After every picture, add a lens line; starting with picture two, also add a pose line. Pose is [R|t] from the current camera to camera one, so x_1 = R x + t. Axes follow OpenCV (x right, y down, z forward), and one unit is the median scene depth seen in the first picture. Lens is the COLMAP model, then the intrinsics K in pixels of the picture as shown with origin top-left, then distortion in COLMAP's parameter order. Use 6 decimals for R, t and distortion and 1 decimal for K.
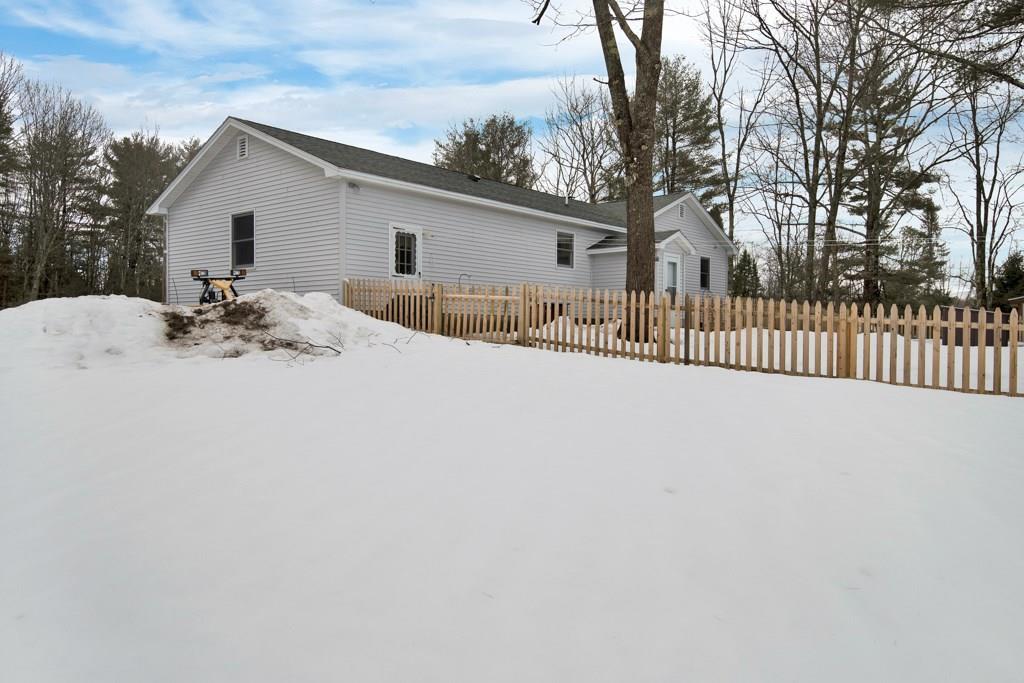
lens RADIAL K [[792.9, 0, 511.8], [0, 792.9, 342.5], [0, 0, 1]] dist [0.026103, -0.038044]
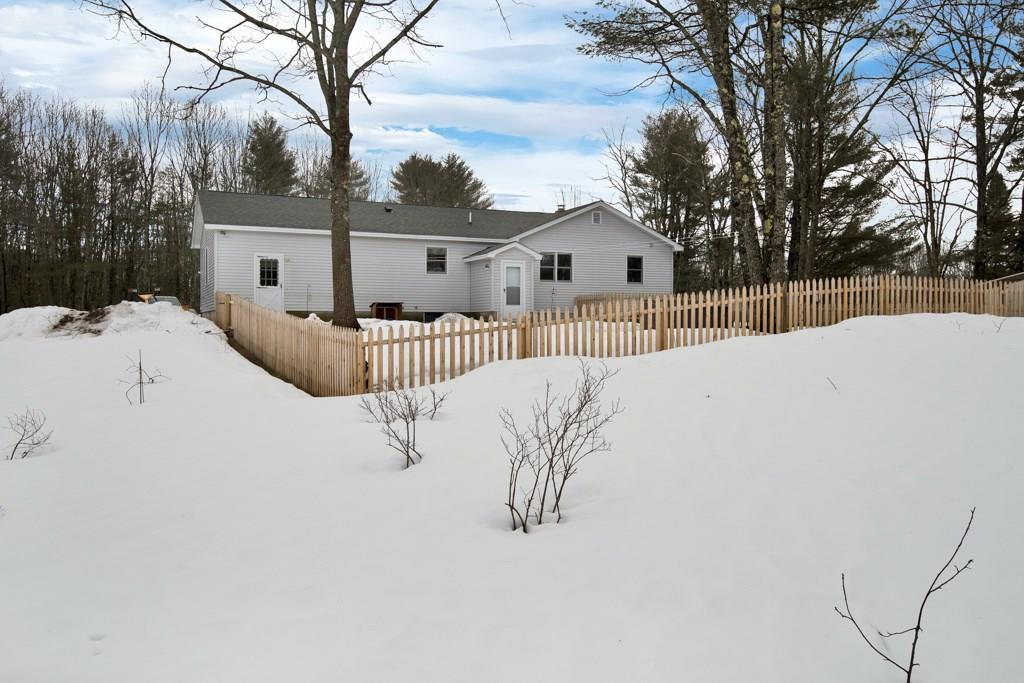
lens RADIAL K [[792.9, 0, 502.0], [0, 792.9, 341.0], [0, 0, 1]] dist [0.026103, -0.038044]
pose [[0.877900, -0.004159, -0.478826, 0.977551], [0.003312, 0.999991, -0.002613, 0.024796], [0.478832, 0.000708, 0.877906, -0.126480]]
